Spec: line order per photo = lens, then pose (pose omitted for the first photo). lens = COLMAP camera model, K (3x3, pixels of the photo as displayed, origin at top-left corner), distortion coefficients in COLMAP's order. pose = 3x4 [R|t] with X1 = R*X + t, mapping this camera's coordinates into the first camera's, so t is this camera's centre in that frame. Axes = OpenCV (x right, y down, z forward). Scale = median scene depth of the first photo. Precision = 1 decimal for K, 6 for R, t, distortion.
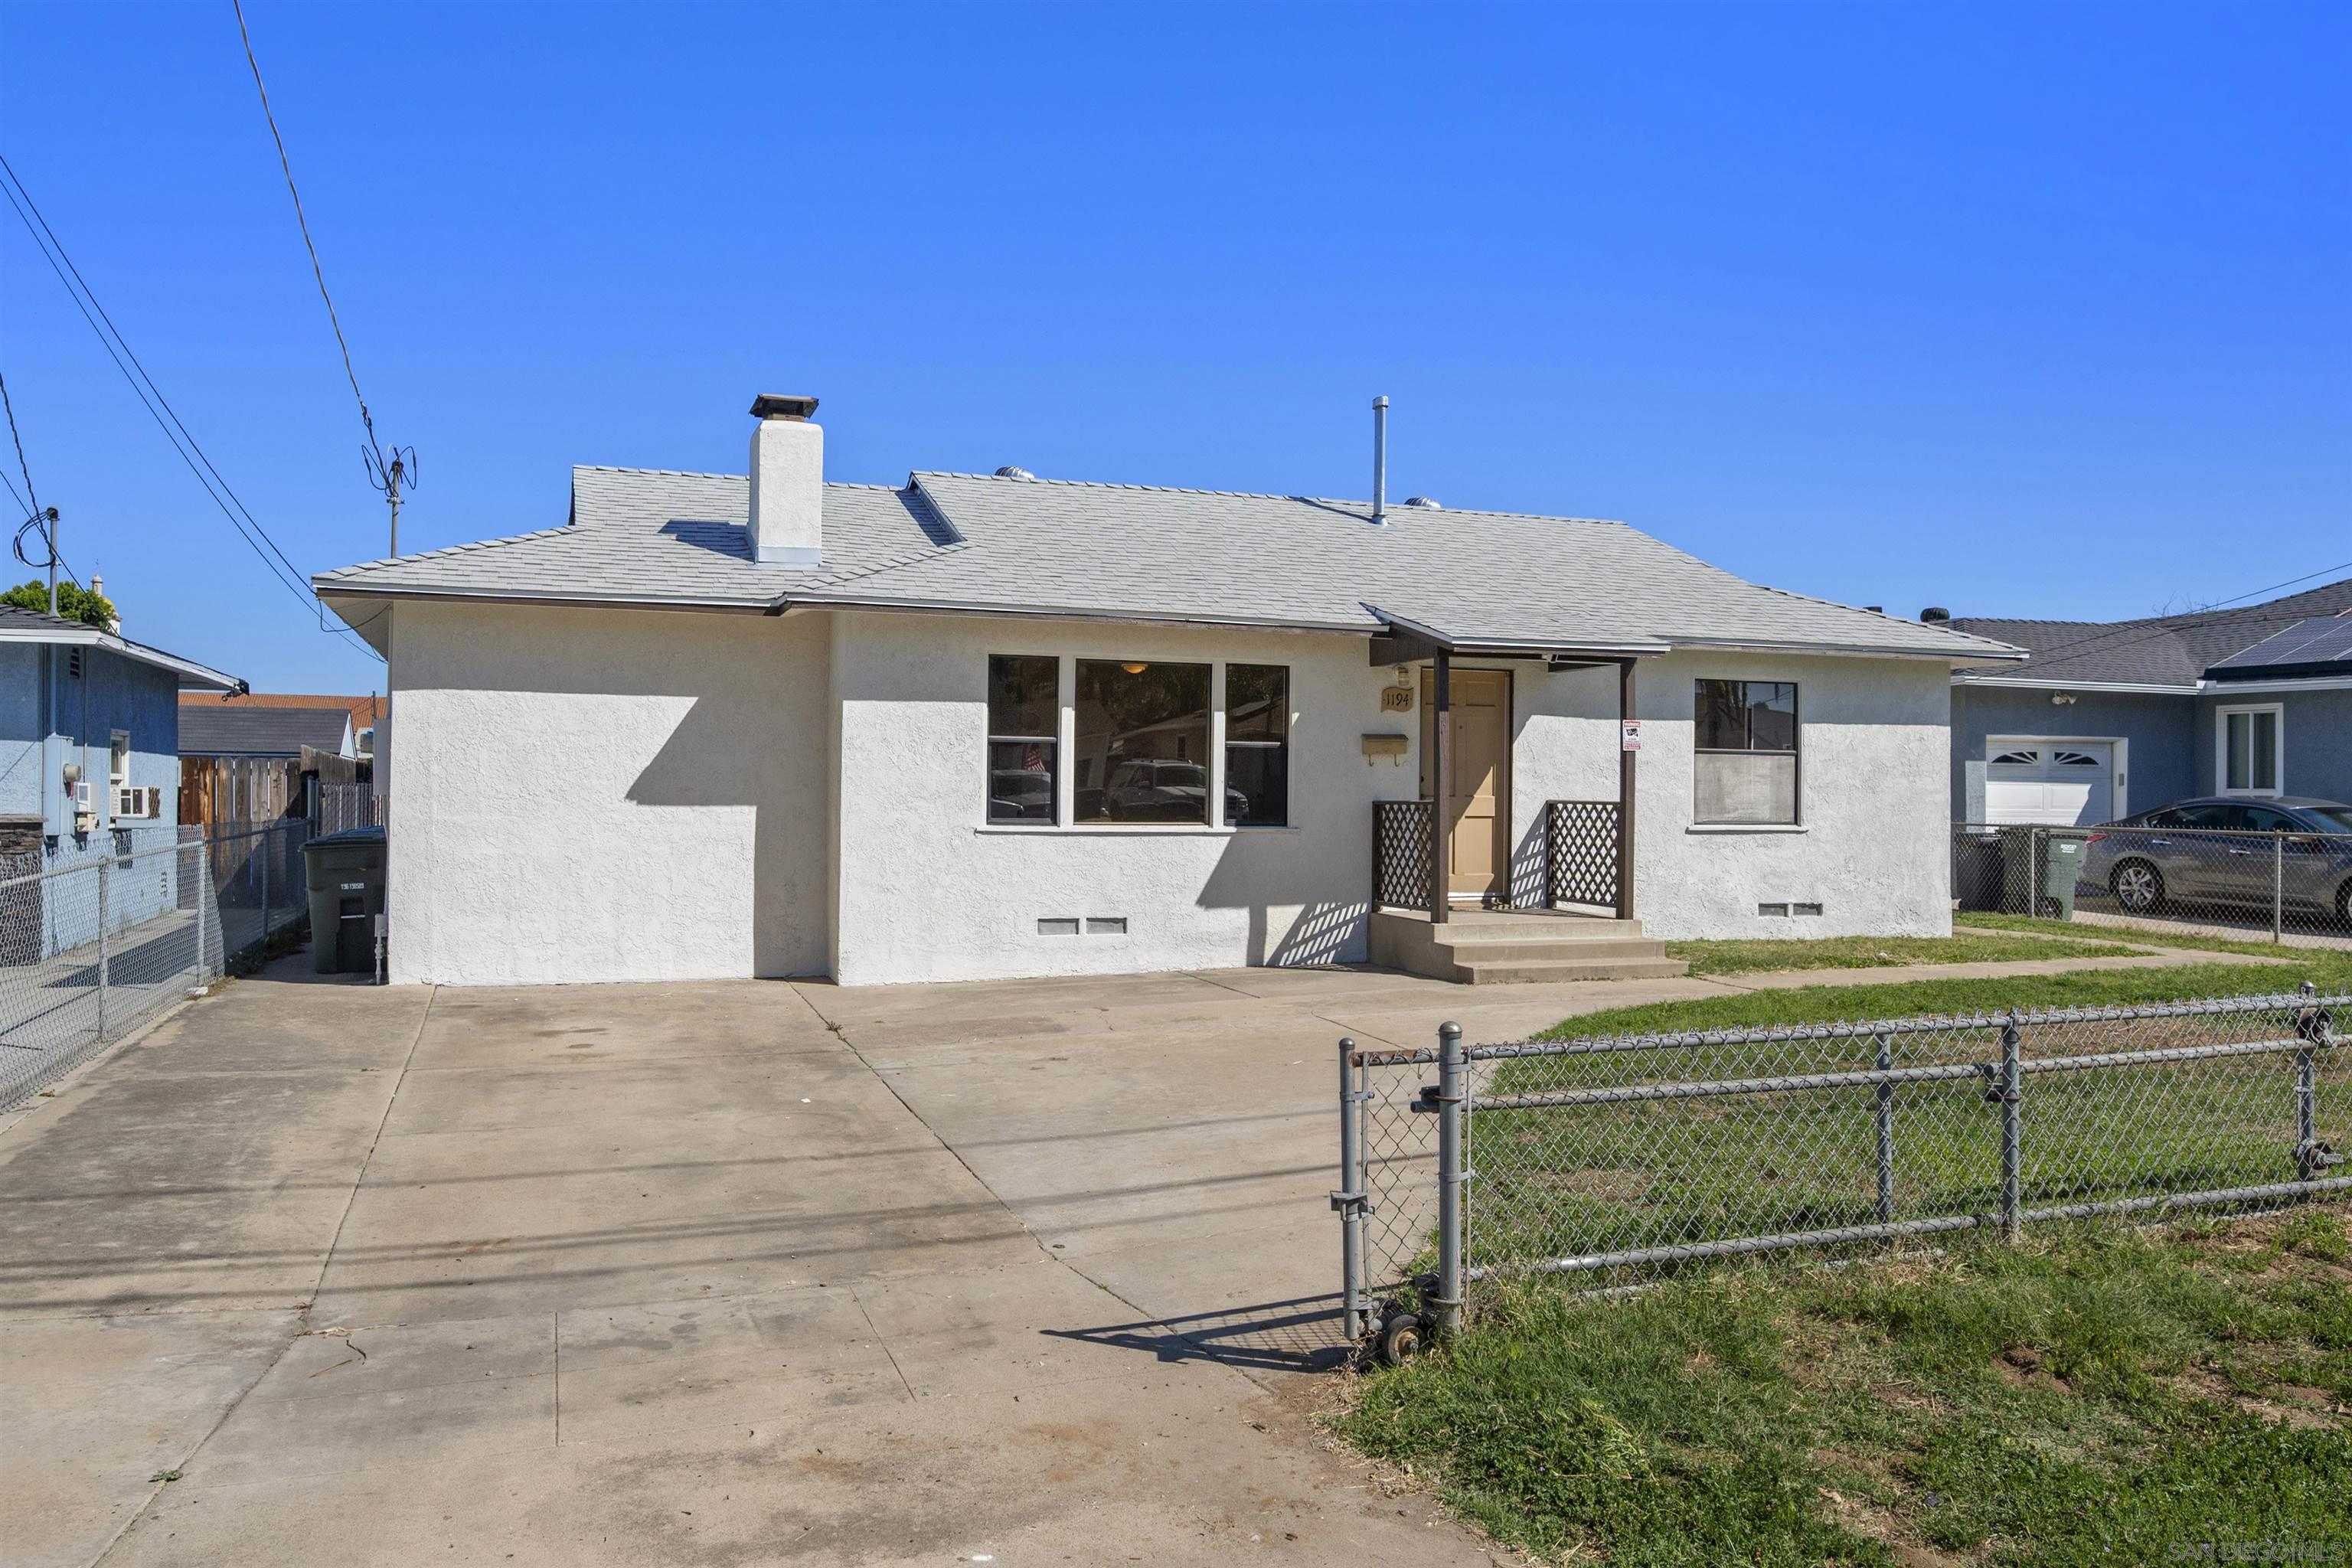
lens RADIAL K [[1732.9, 0, 1176.0], [0, 1732.9, 784.0], [0, 0, 1]] dist [-0.006412, -0.001106]
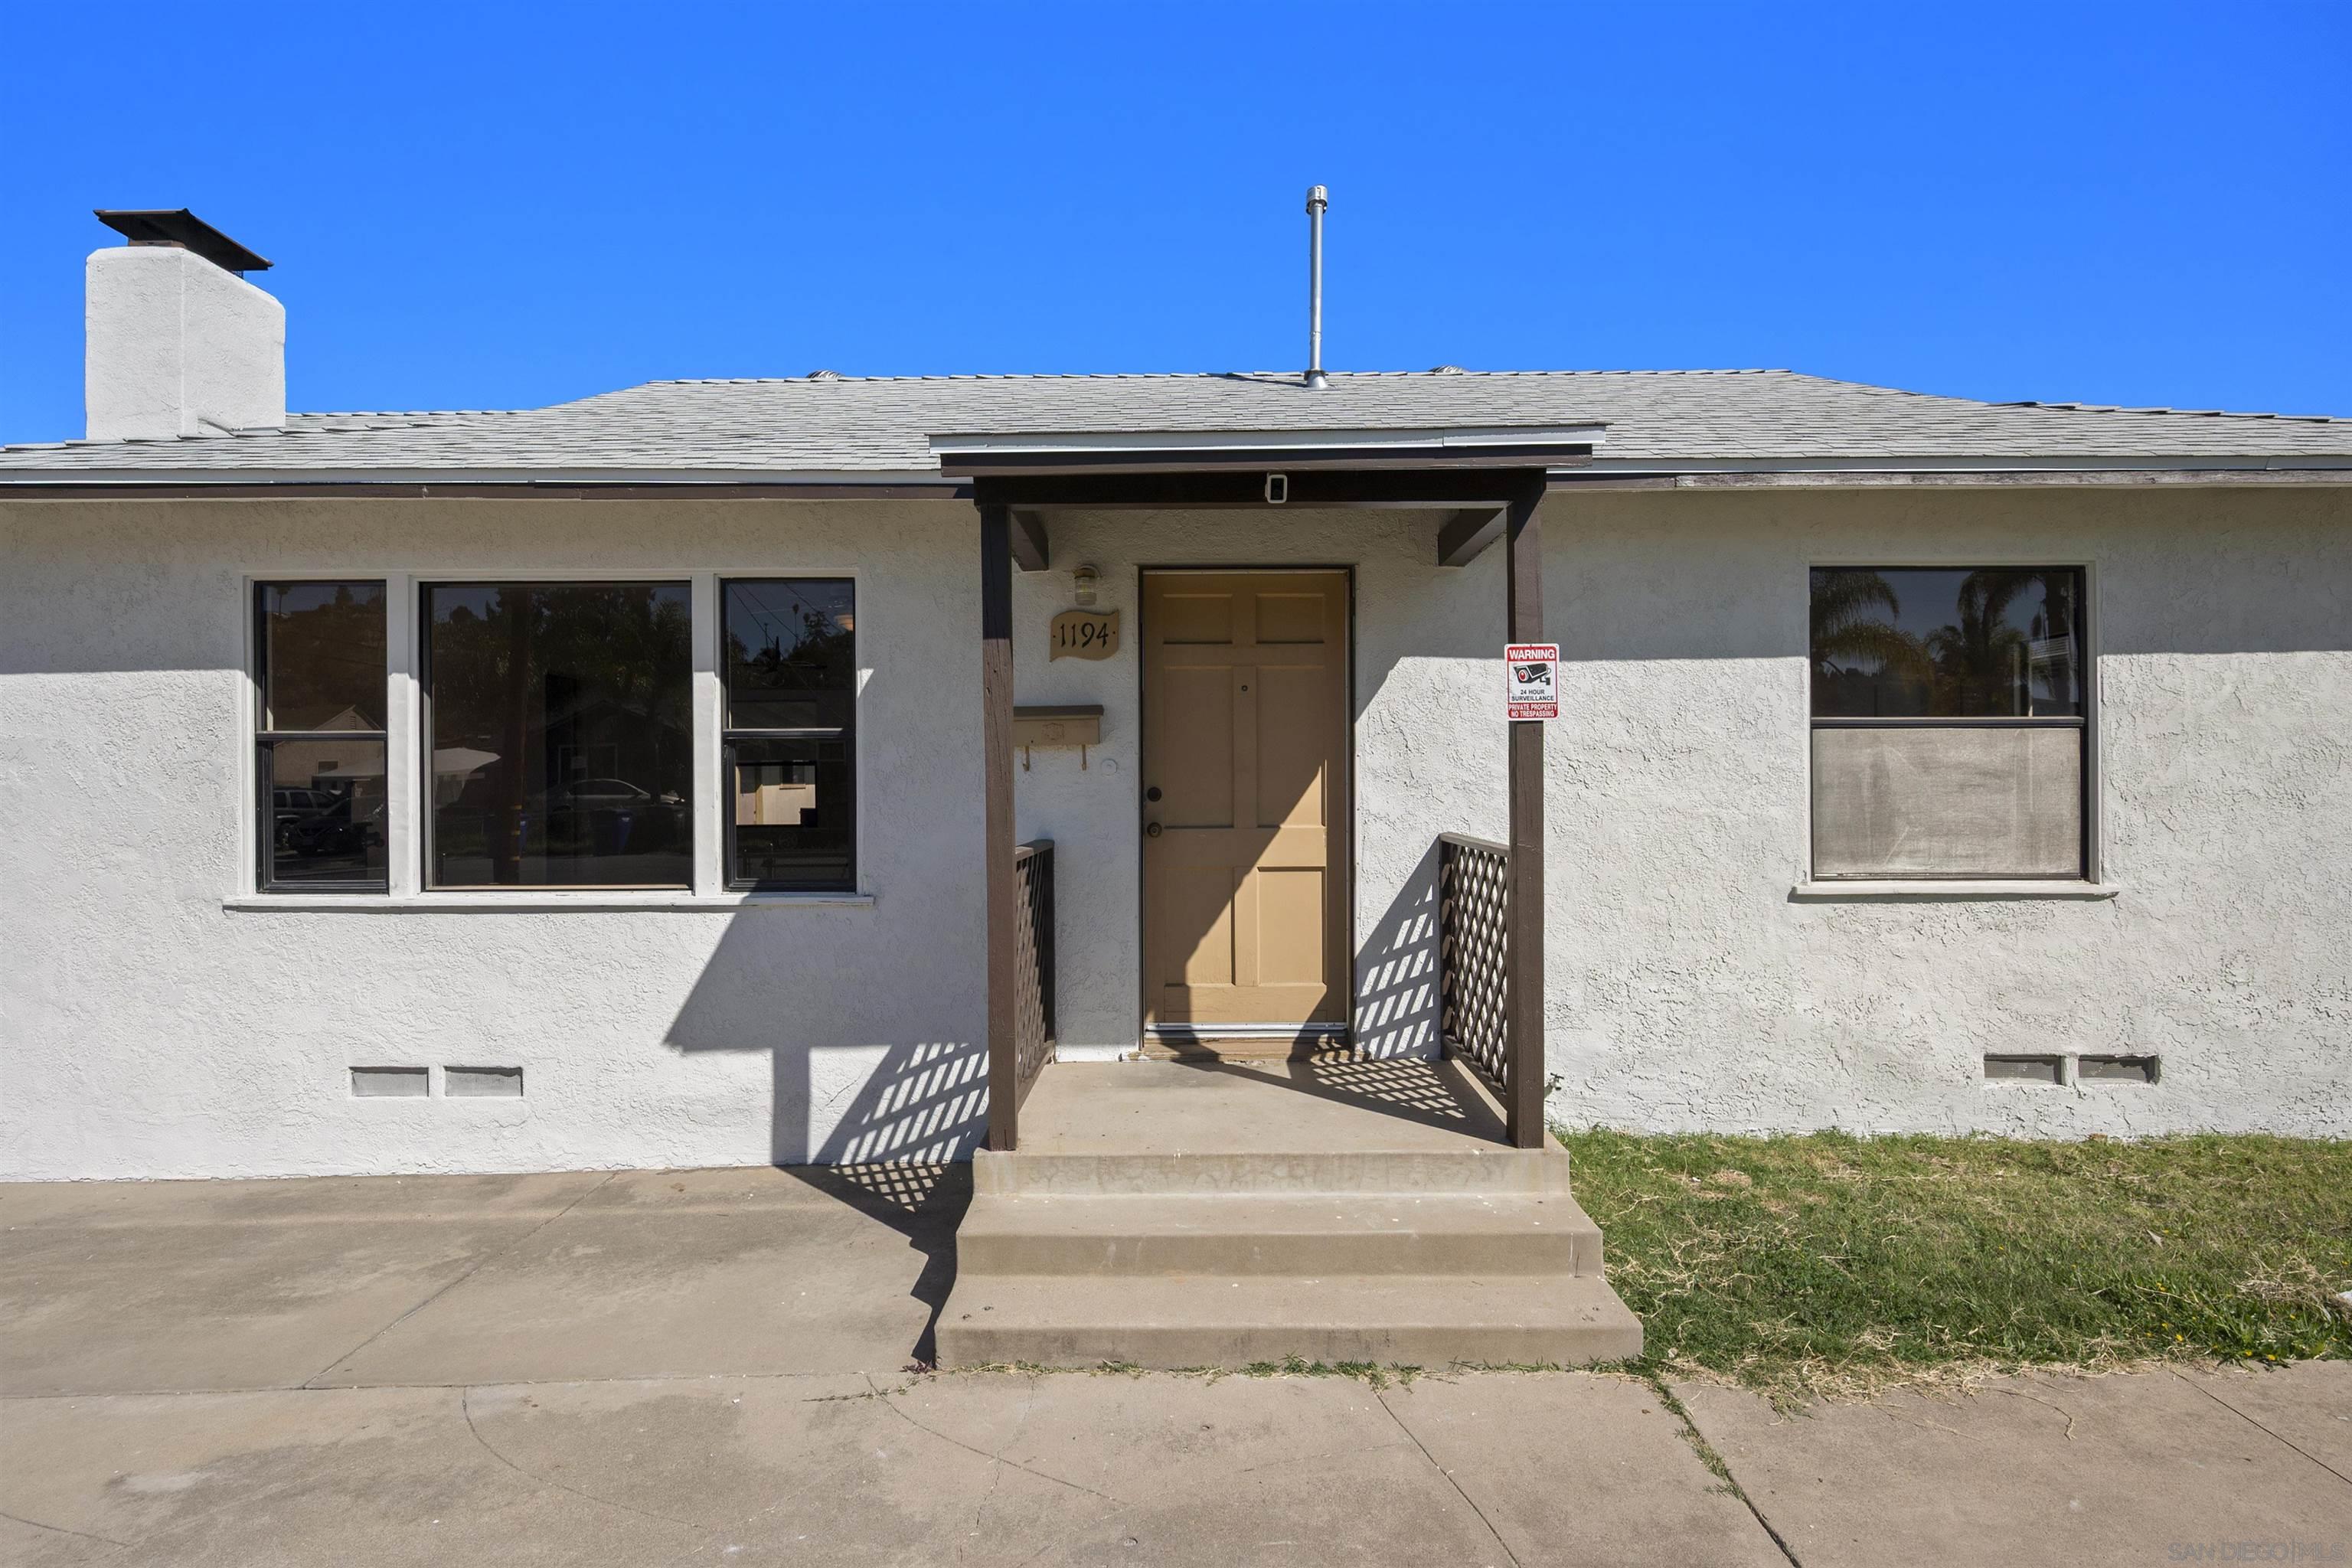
lens RADIAL K [[1193.9, 0, 1183.9], [0, 1193.9, 784.7], [0, 0, 1]] dist [0.002432, 0.000443]
pose [[0.936854, -0.013149, -0.349473, 0.265918], [0.015265, 0.999878, 0.003302, -0.006430], [0.349387, -0.008428, 0.936940, 0.672857]]
